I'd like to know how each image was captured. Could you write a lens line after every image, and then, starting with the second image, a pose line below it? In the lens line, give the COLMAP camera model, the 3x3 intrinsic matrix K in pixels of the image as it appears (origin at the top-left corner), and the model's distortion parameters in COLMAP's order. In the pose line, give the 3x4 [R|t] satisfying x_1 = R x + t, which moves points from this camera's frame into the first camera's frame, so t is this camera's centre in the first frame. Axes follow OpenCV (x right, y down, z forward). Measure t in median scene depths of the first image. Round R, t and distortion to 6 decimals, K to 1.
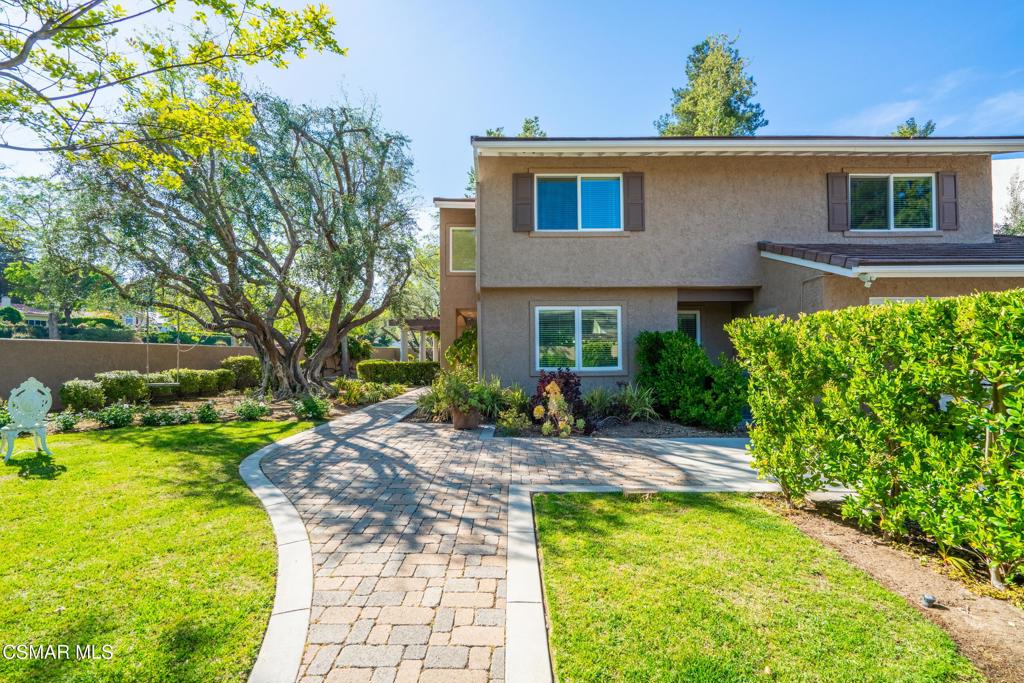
lens RADIAL K [[461.3, 0, 512.6], [0, 461.3, 346.7], [0, 0, 1]] dist [0.001566, 0.000175]
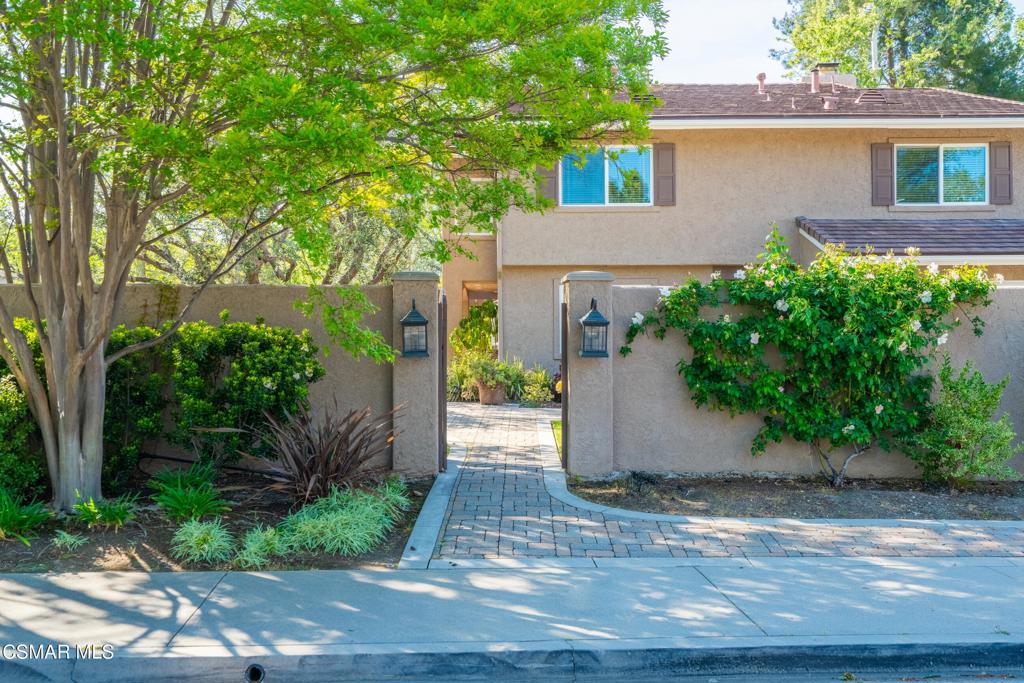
lens RADIAL K [[1002.0, 0, 512.0], [0, 1002.0, 341.5], [0, 0, 1]] dist [0.014362, 0.011405]
pose [[0.999884, 0.002586, -0.015015, -0.017130], [-0.002497, 0.999979, 0.005999, 0.015605], [0.015030, -0.005961, 0.999869, -1.058285]]
